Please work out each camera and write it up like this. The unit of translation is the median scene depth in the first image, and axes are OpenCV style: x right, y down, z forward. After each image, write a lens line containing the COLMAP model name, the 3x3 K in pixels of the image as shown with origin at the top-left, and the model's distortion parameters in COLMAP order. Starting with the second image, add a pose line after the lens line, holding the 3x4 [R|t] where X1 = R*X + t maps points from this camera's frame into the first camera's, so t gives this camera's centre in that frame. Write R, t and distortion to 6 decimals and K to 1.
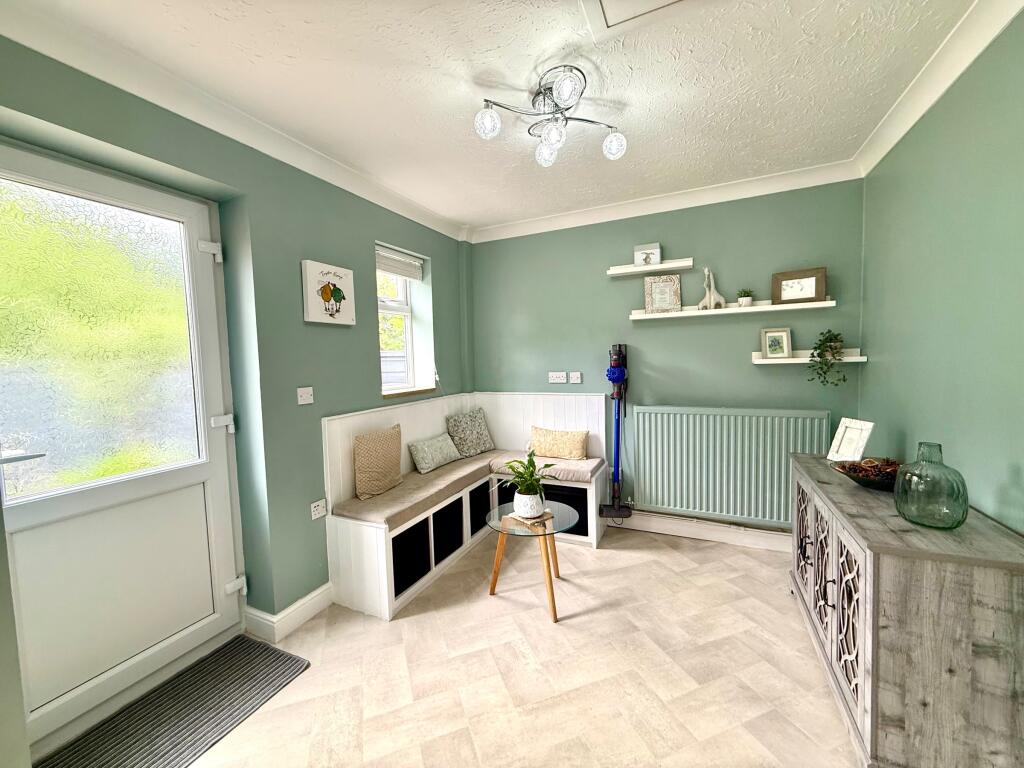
lens RADIAL K [[413.9, 0, 511.9], [0, 413.9, 383.3], [0, 0, 1]] dist [-0.001518, -0.000162]
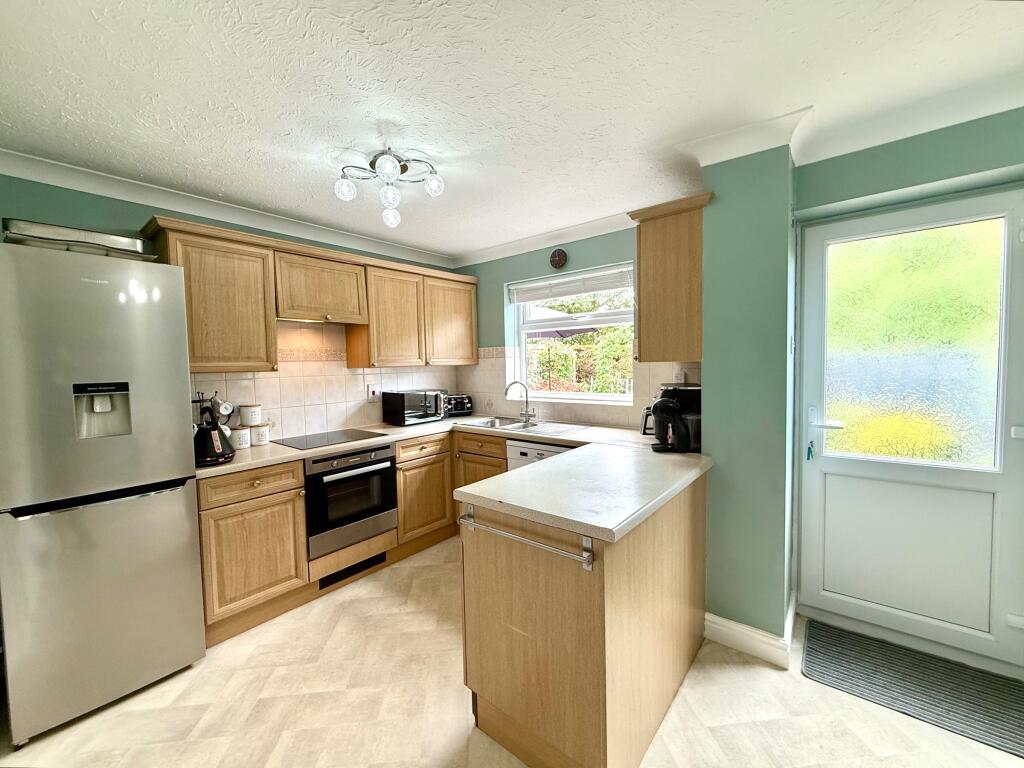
lens RADIAL K [[413.9, 0, 513.9], [0, 413.9, 383.8], [0, 0, 1]] dist [-0.001518, -0.000162]
pose [[-0.251383, 0.086374, -0.964026, 0.308874], [-0.030623, 0.994802, 0.097117, -0.049537], [0.967403, 0.053935, -0.247431, 0.120299]]
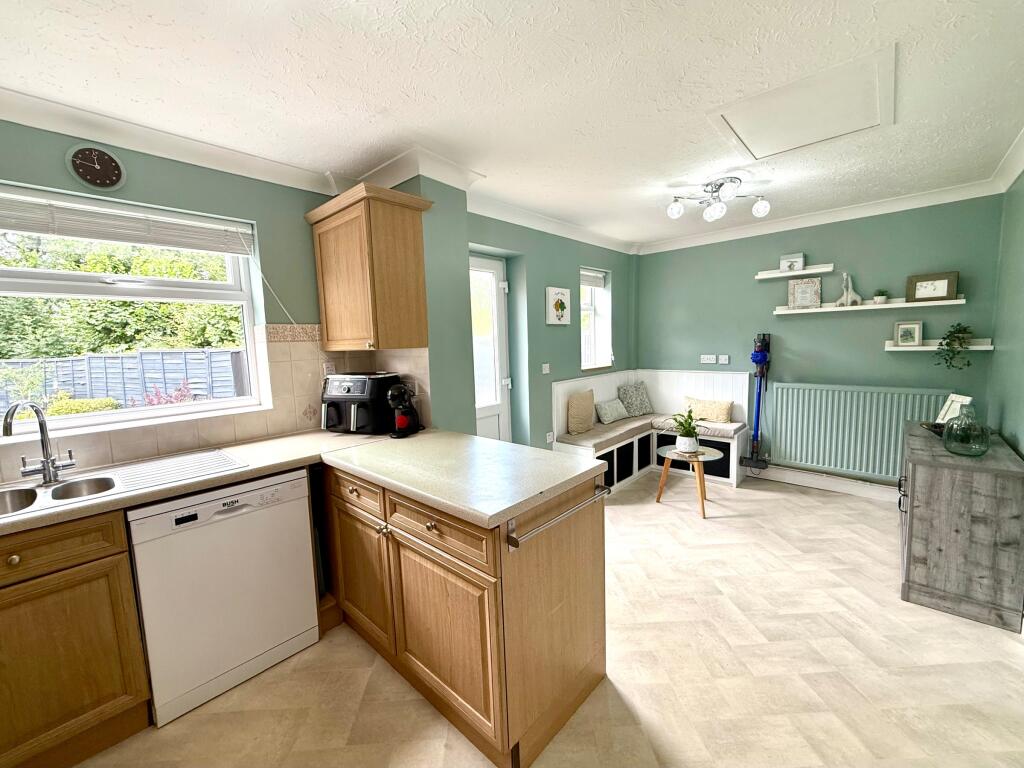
lens RADIAL K [[413.9, 0, 511.5], [0, 413.9, 383.0], [0, 0, 1]] dist [-0.001518, -0.000162]
pose [[0.951474, 0.030804, -0.306183, -0.098161], [-0.014960, 0.998431, 0.053957, -0.000161], [0.307365, -0.046758, 0.950442, -0.536707]]
